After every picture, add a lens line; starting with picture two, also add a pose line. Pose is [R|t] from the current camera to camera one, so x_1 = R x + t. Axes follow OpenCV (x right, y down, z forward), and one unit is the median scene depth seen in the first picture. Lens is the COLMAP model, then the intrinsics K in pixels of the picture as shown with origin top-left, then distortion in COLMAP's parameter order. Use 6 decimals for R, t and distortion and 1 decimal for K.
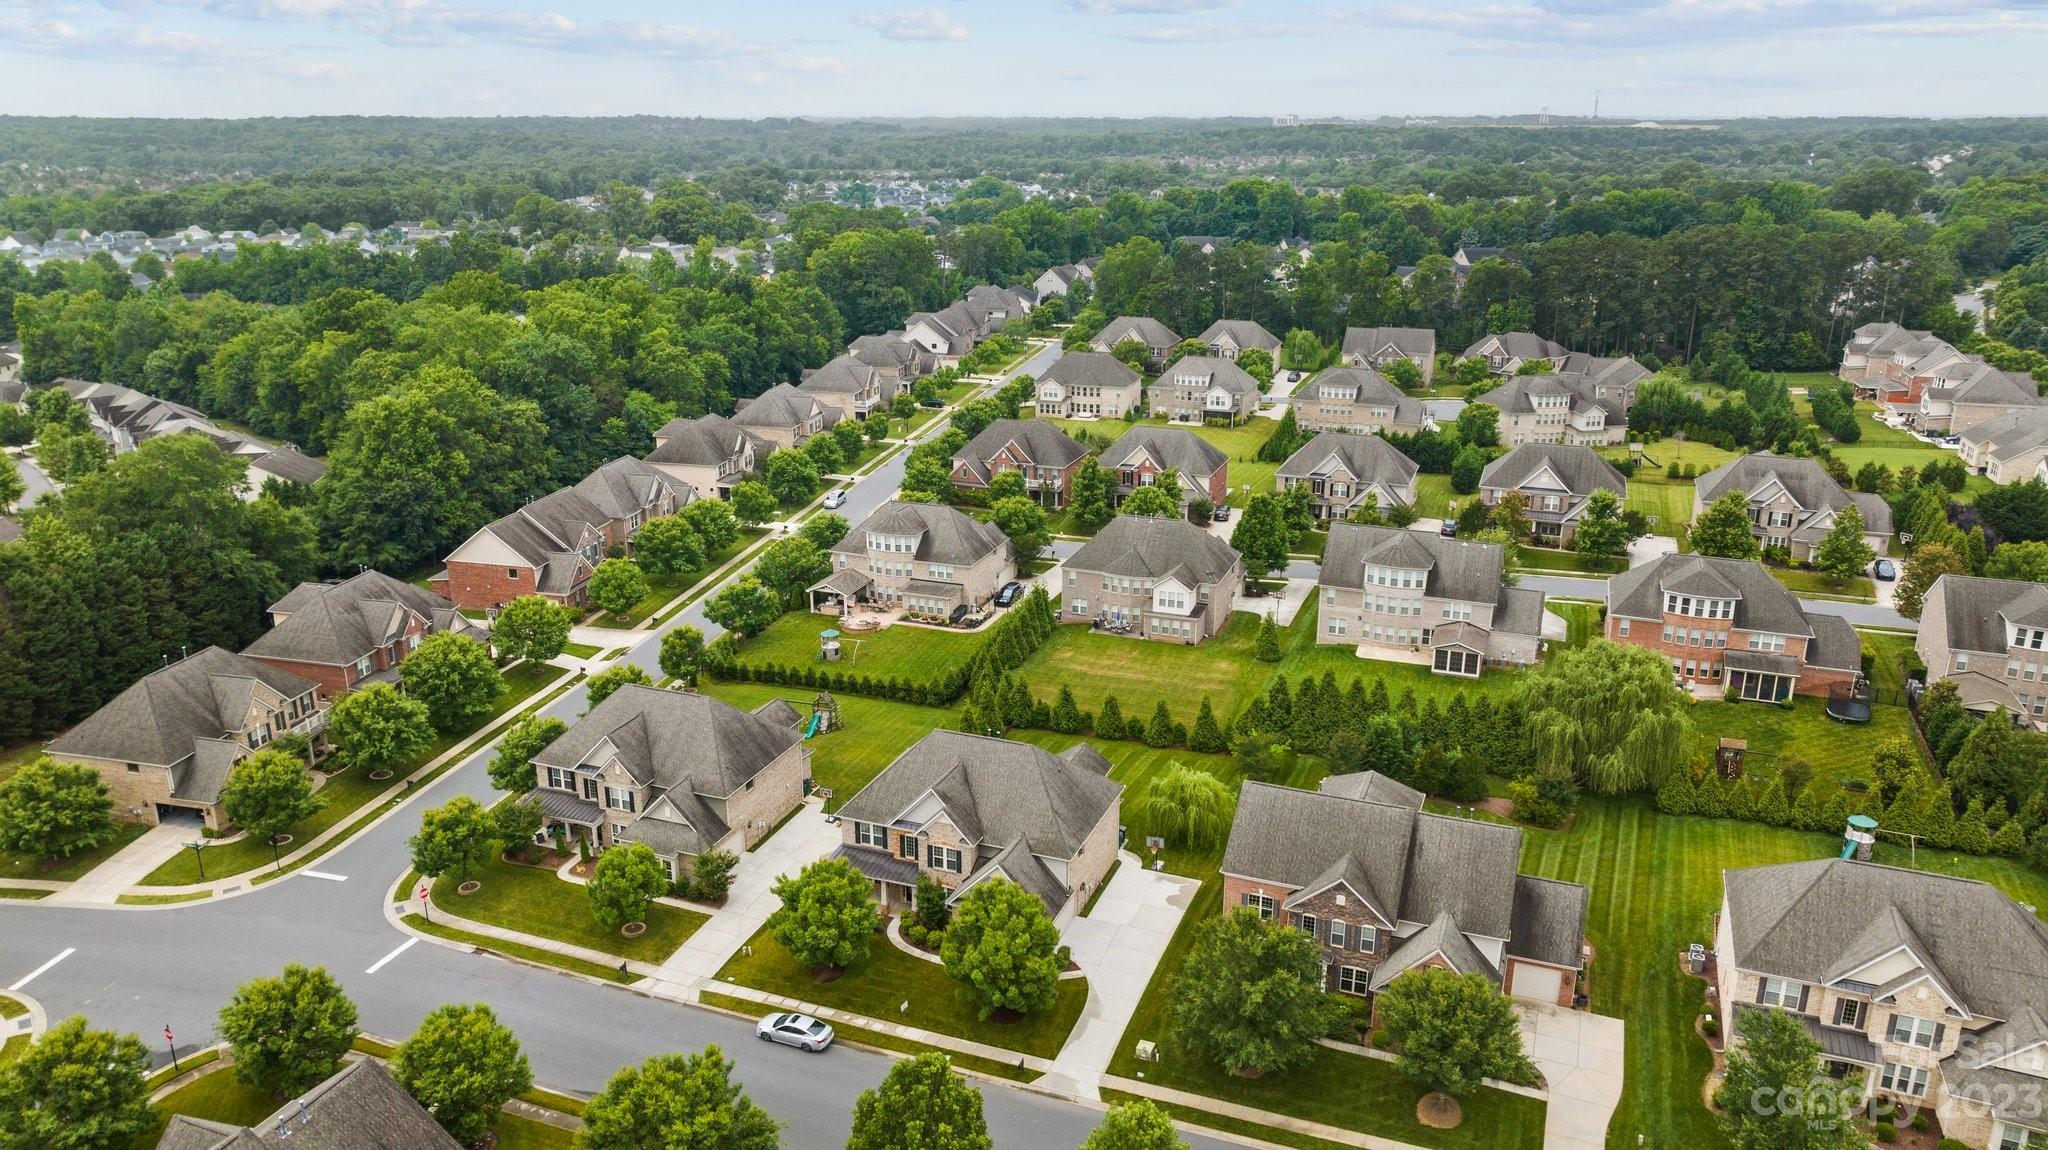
lens RADIAL K [[1444.5, 0, 1021.6], [0, 1444.5, 573.1], [0, 0, 1]] dist [-0.039539, 0.028686]
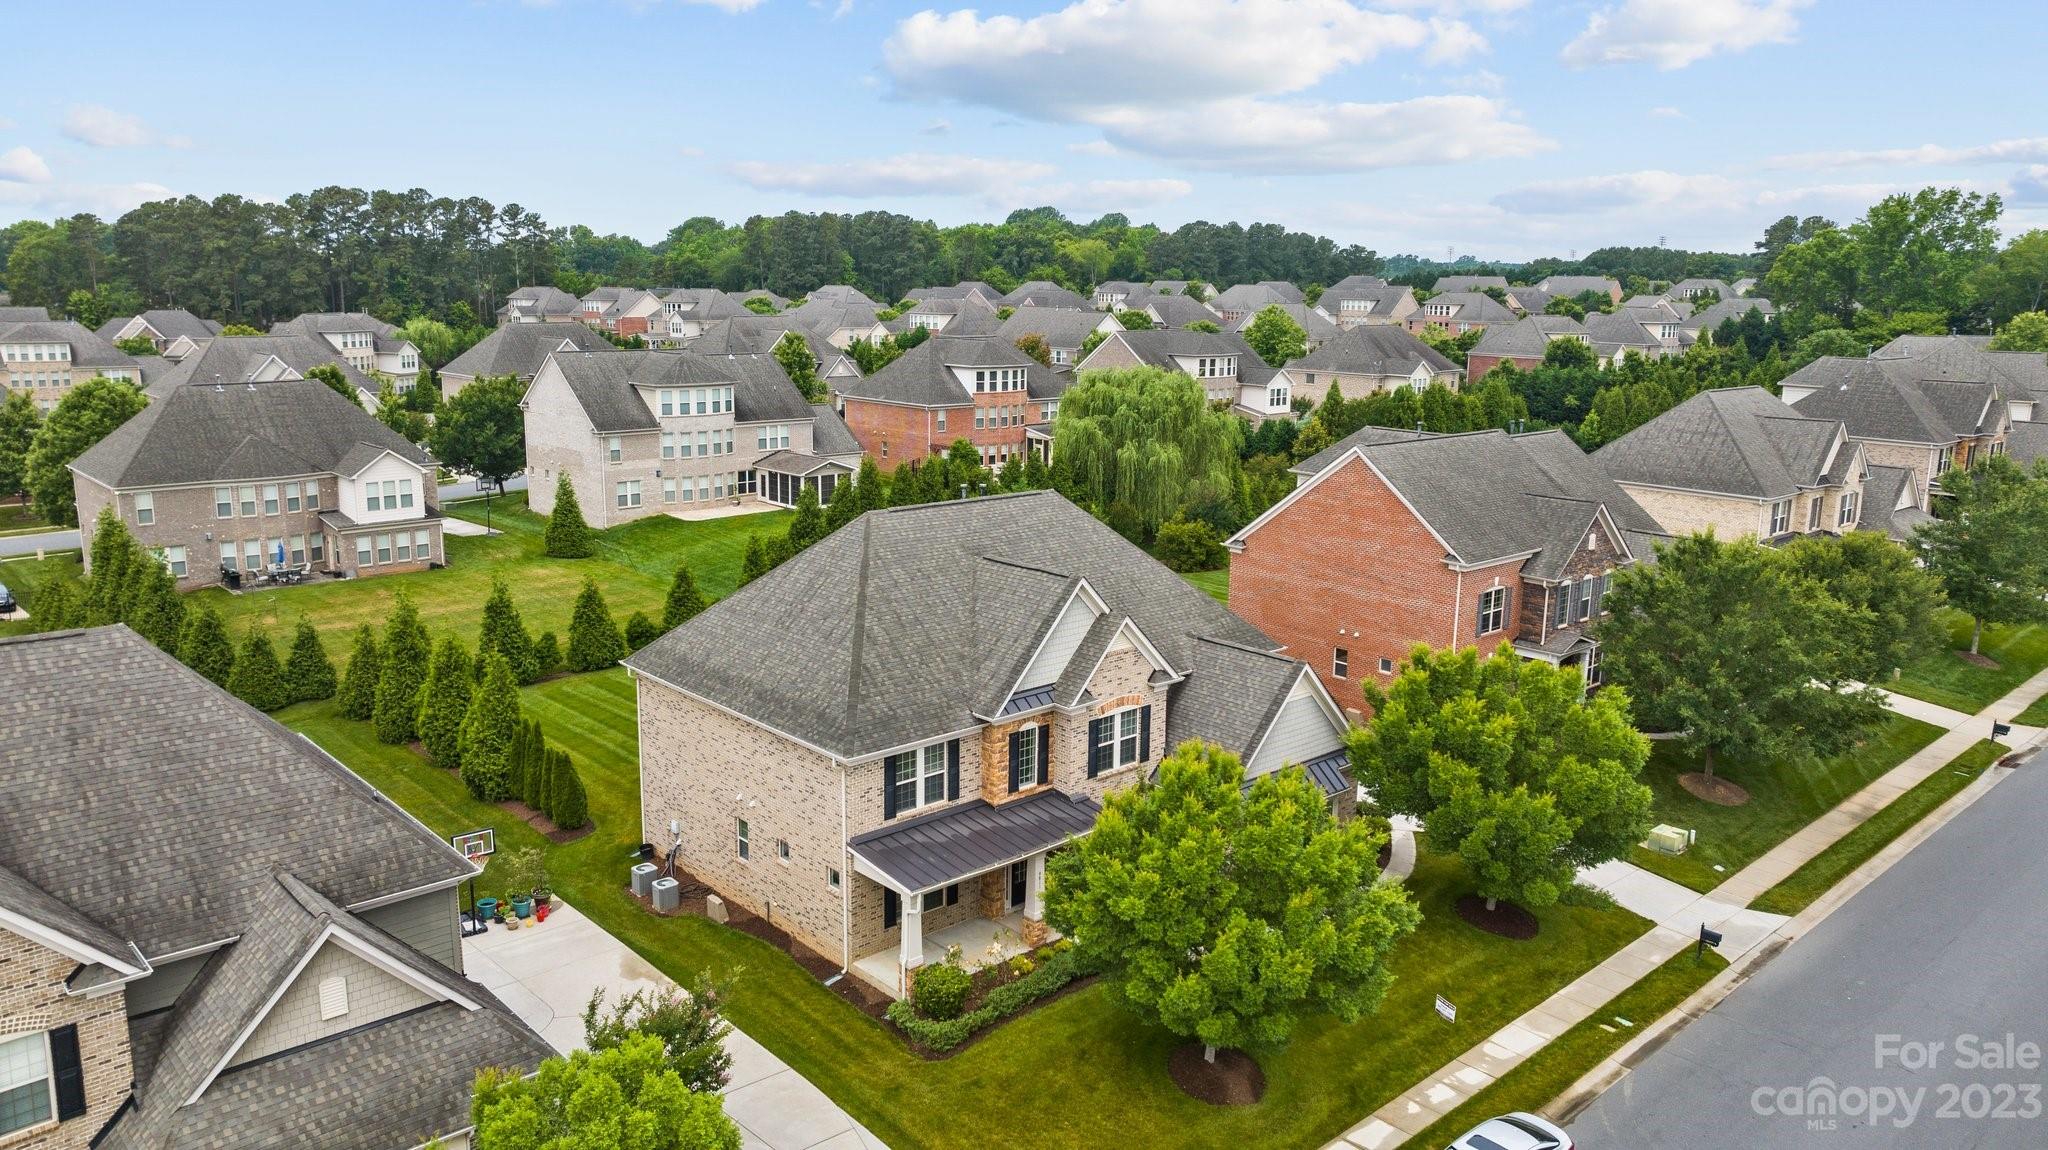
lens RADIAL K [[1444.5, 0, 1021.6], [0, 1444.5, 573.1], [0, 0, 1]] dist [-0.039539, 0.028686]
pose [[0.442070, -0.173881, 0.879966, -0.337263], [0.258868, 0.964020, 0.060442, 0.092336], [-0.858814, 0.201076, 0.471176, 0.639469]]
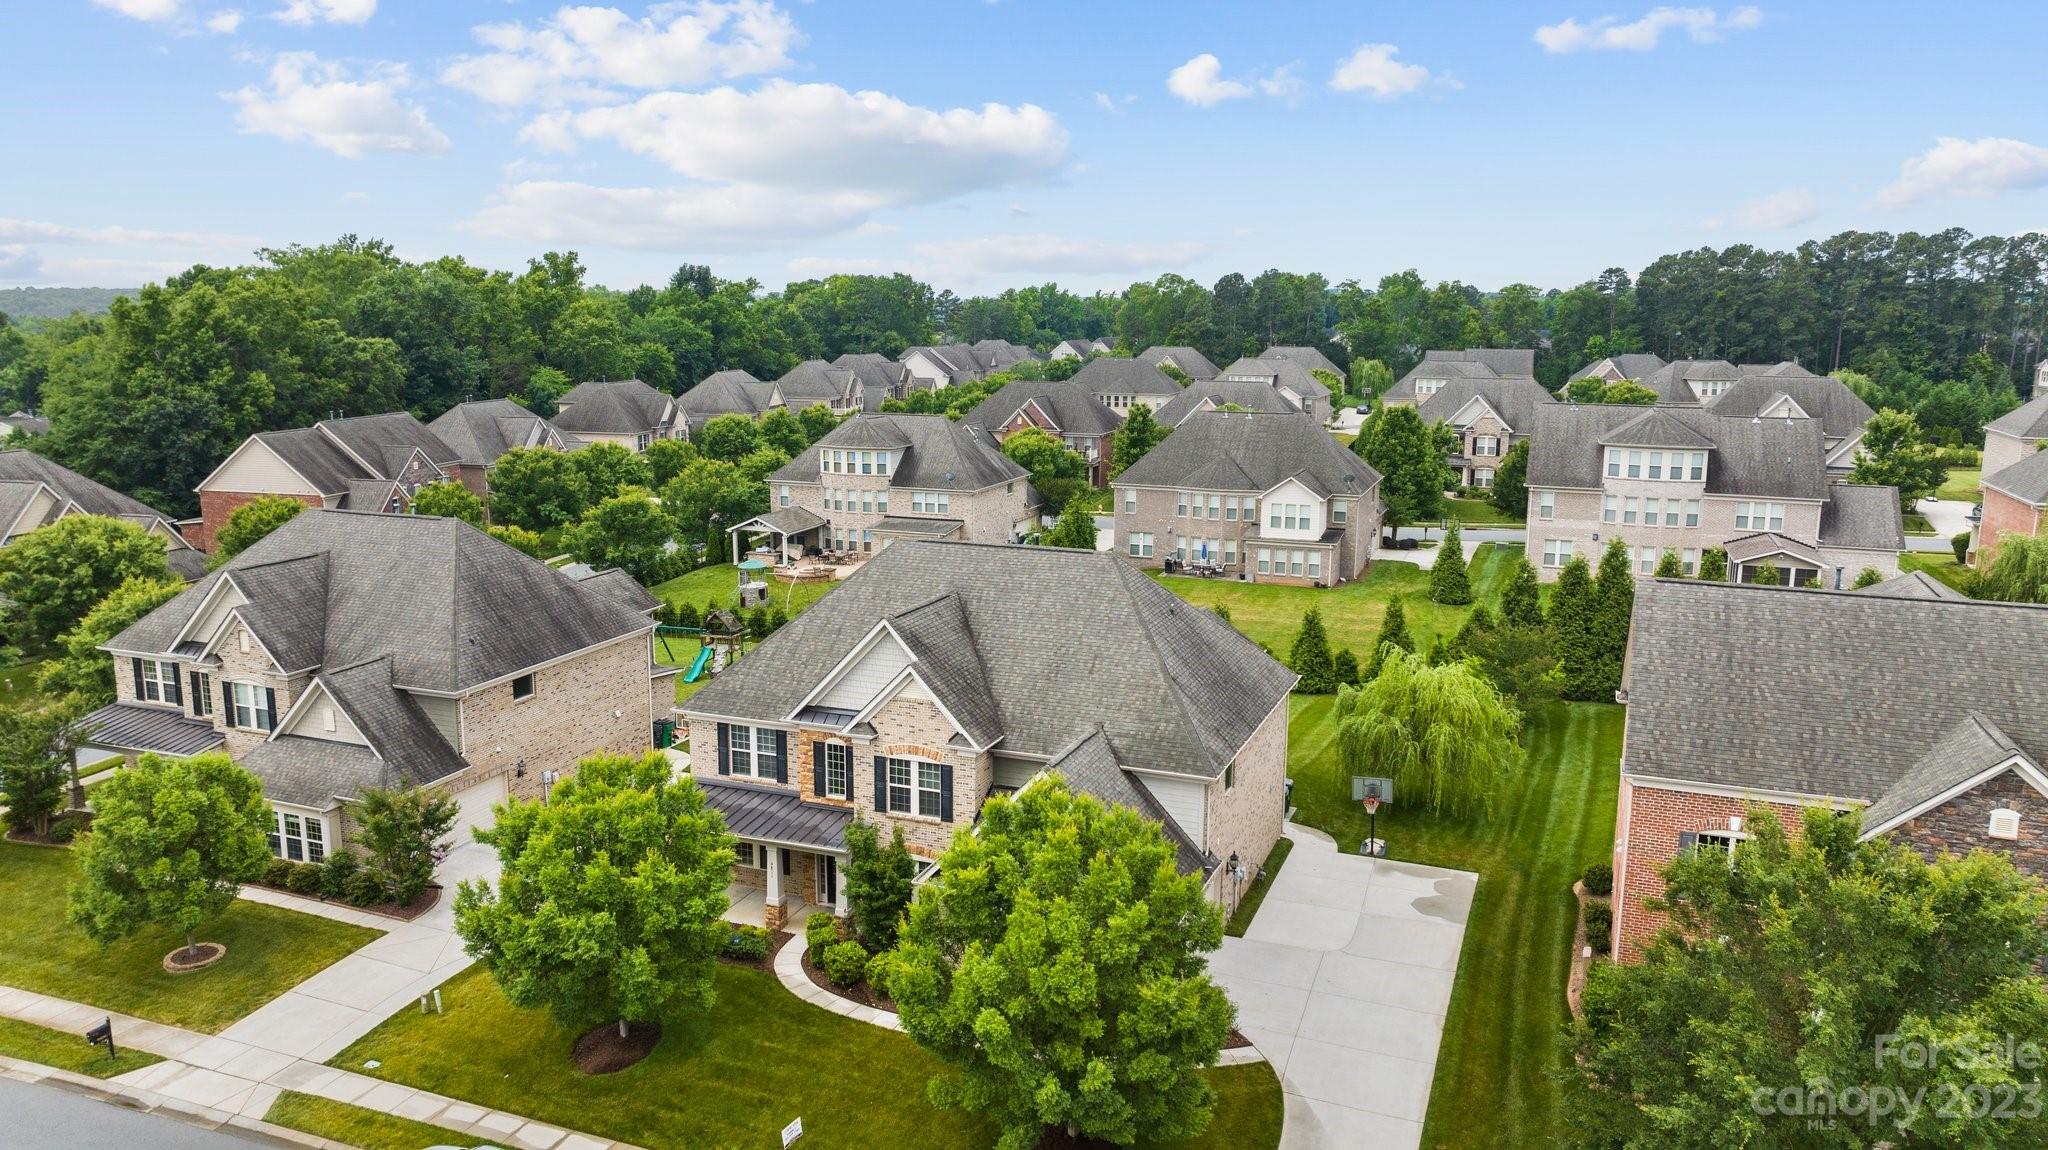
lens RADIAL K [[1444.5, 0, 1021.6], [0, 1444.5, 573.1], [0, 0, 1]] dist [-0.039539, 0.028686]
pose [[0.999982, 0.005844, -0.000939, -0.016713], [-0.005915, 0.992148, -0.124930, 0.147478], [0.000202, 0.124933, 0.992165, 0.445418]]
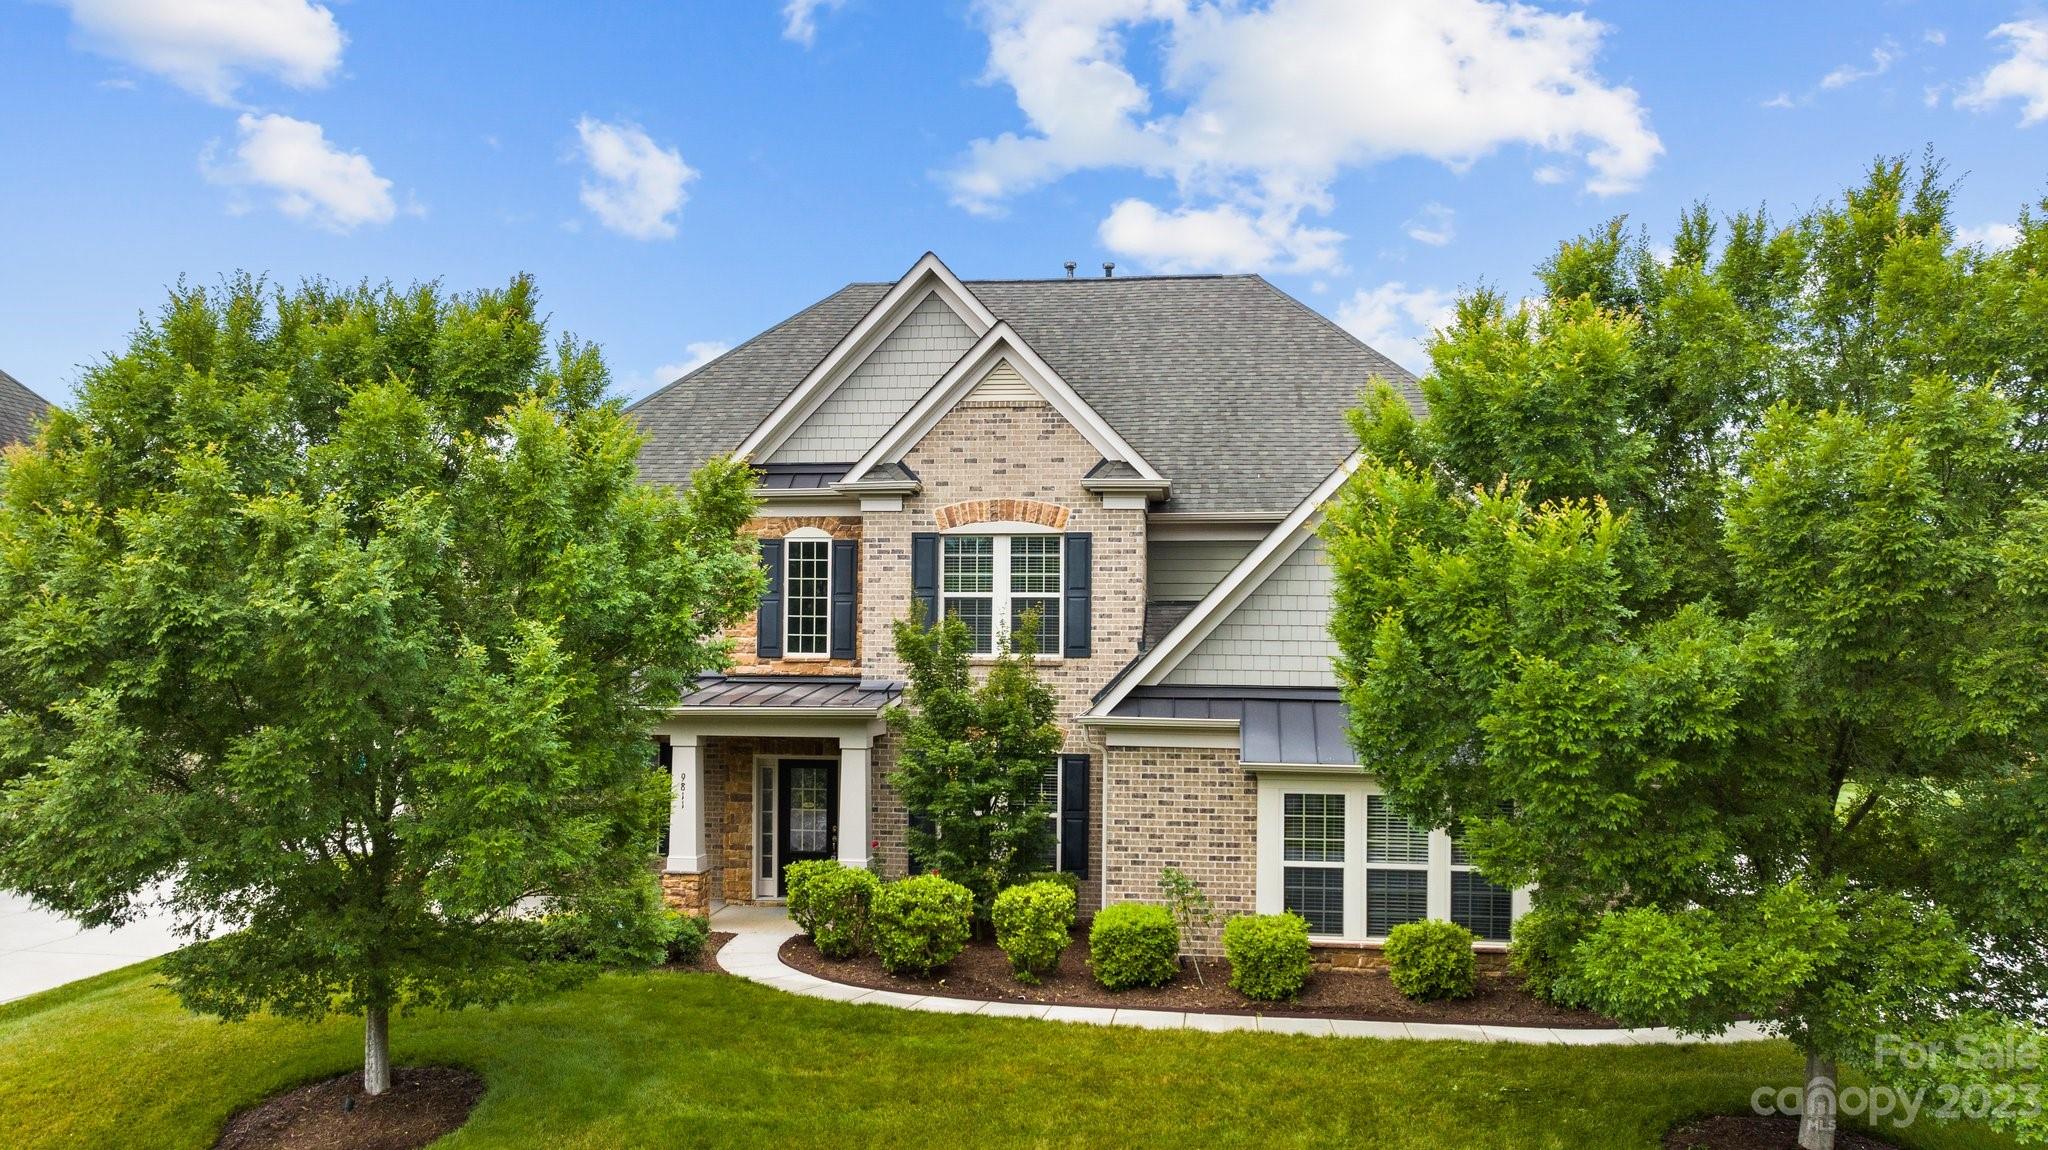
lens RADIAL K [[1444.5, 0, 1021.6], [0, 1444.5, 573.1], [0, 0, 1]] dist [-0.039539, 0.028686]
pose [[0.981529, 0.014107, 0.190793, -0.069999], [0.045716, 0.951093, -0.305502, 0.201952], [-0.185772, 0.308582, 0.932881, 0.634522]]
